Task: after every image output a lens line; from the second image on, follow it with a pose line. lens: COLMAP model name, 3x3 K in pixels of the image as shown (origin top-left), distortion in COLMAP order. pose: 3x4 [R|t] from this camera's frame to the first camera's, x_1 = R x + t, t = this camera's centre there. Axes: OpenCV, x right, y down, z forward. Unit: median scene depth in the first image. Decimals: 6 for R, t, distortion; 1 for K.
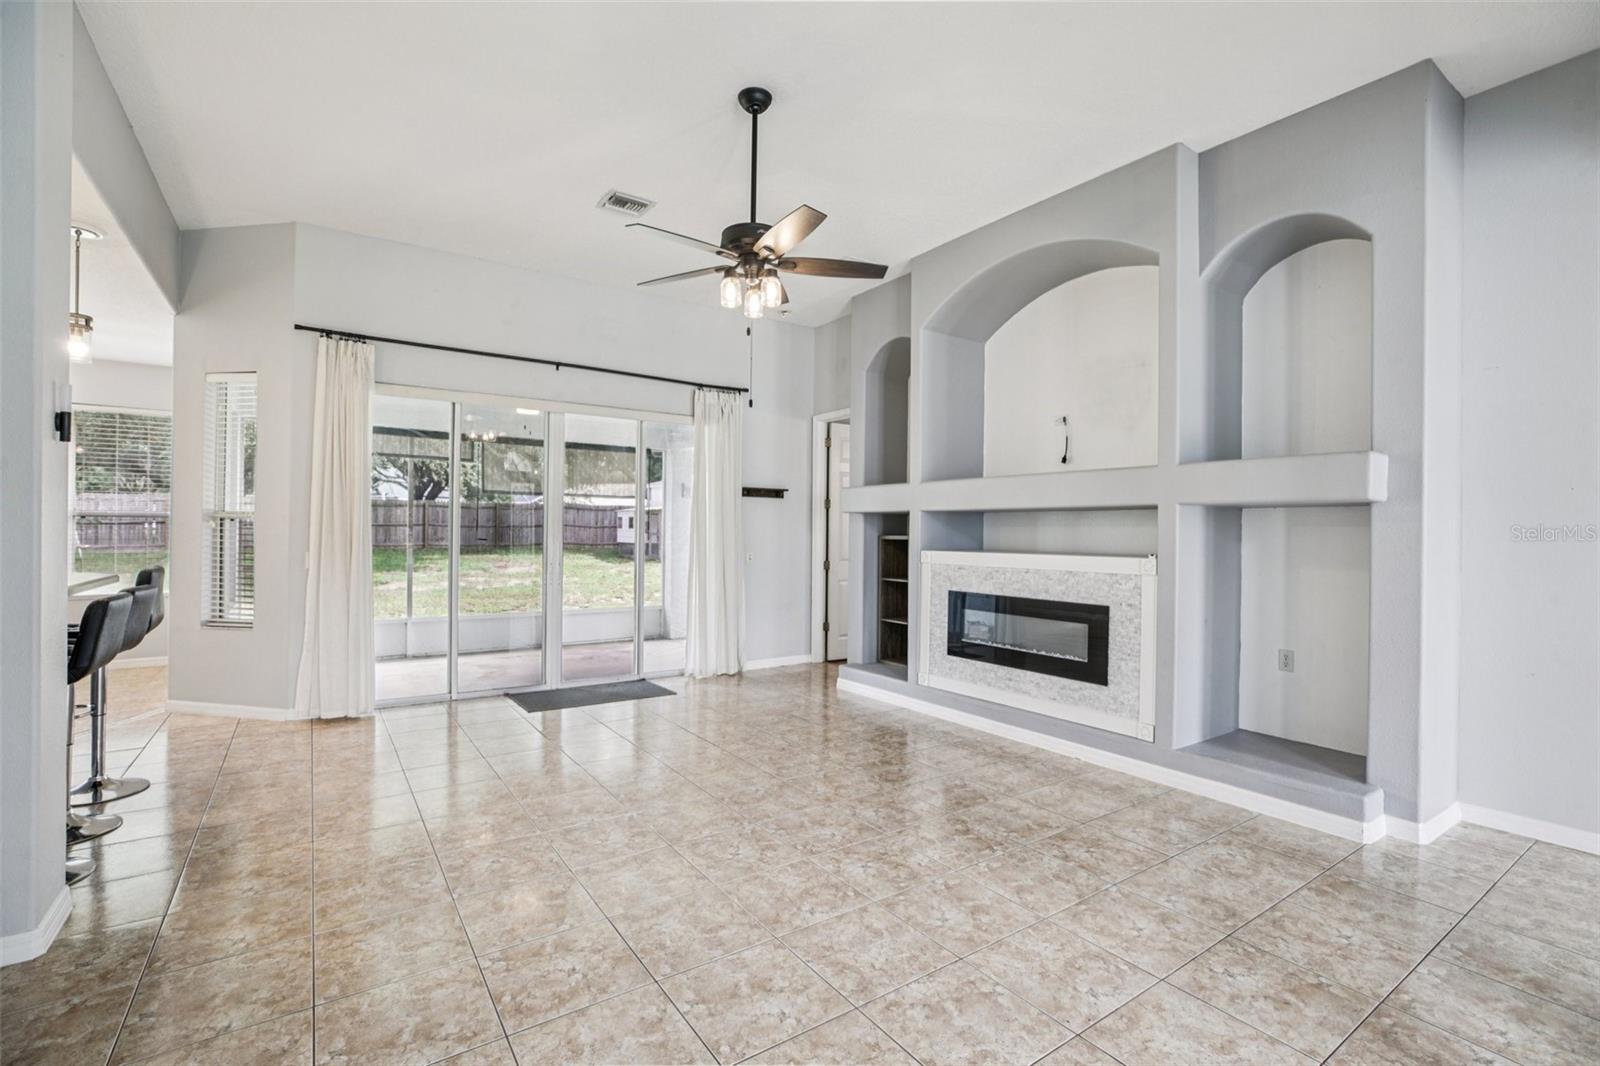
lens RADIAL K [[730.4, 0, 800.9], [0, 730.4, 525.2], [0, 0, 1]] dist [-0.034199, 0.014190]
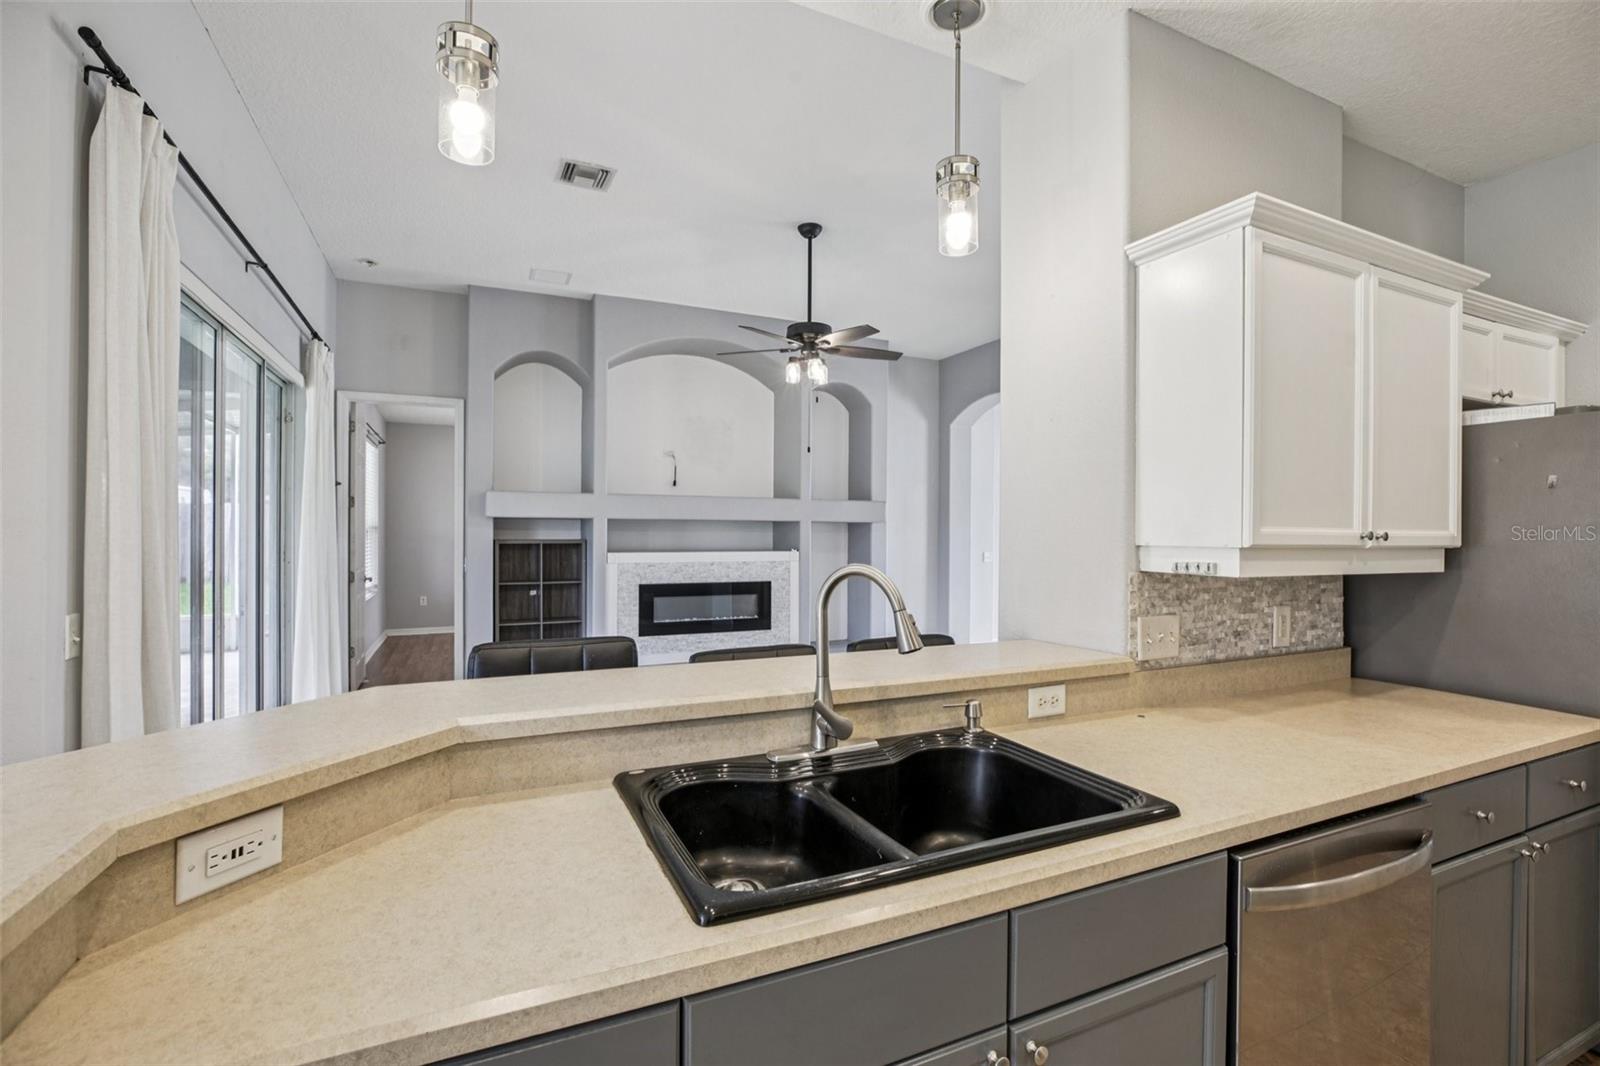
lens RADIAL K [[730.4, 0, 809.8], [0, 730.4, 535.0], [0, 0, 1]] dist [-0.034199, 0.014190]
pose [[0.155574, -0.011317, 0.987759, -0.970540], [-0.012353, 0.999834, 0.013401, -0.013936], [-0.987747, -0.014286, 0.155408, 0.527625]]
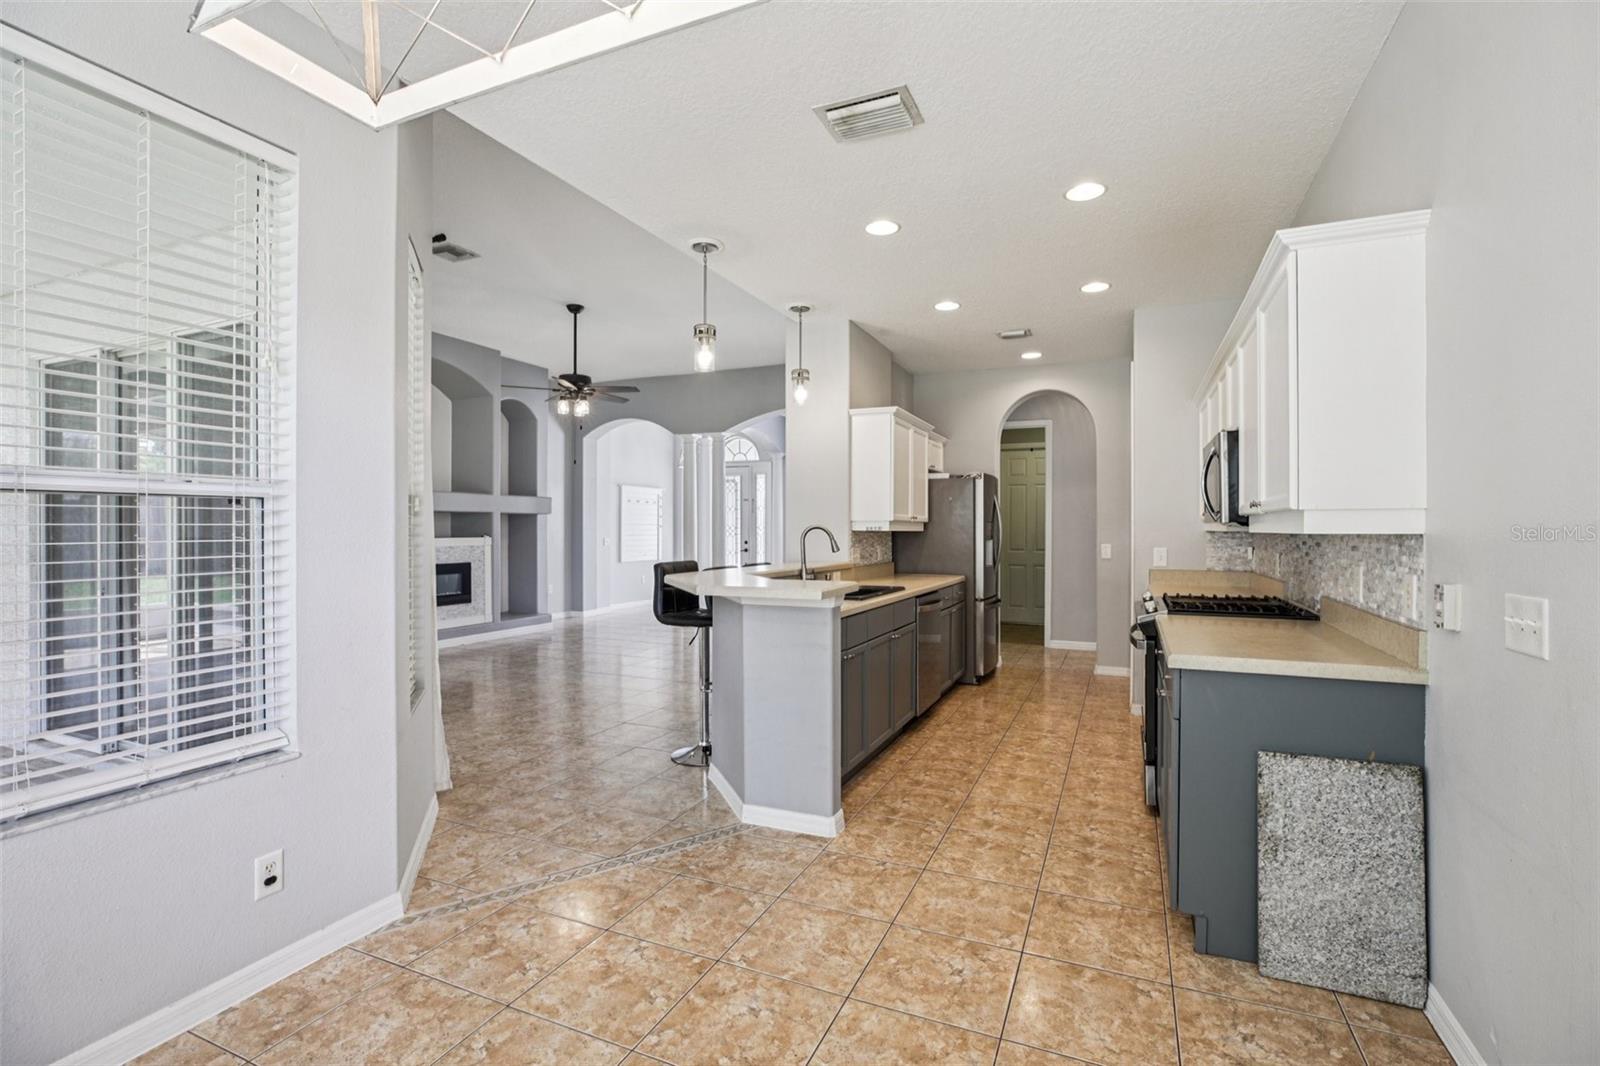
lens RADIAL K [[730.4, 0, 815.2], [0, 730.4, 534.8], [0, 0, 1]] dist [-0.034199, 0.014190]
pose [[-0.530936, -0.015159, 0.847276, -1.417727], [-0.010901, 0.999879, 0.011058, 0.003112], [-0.847342, -0.003365, -0.531037, 1.011405]]
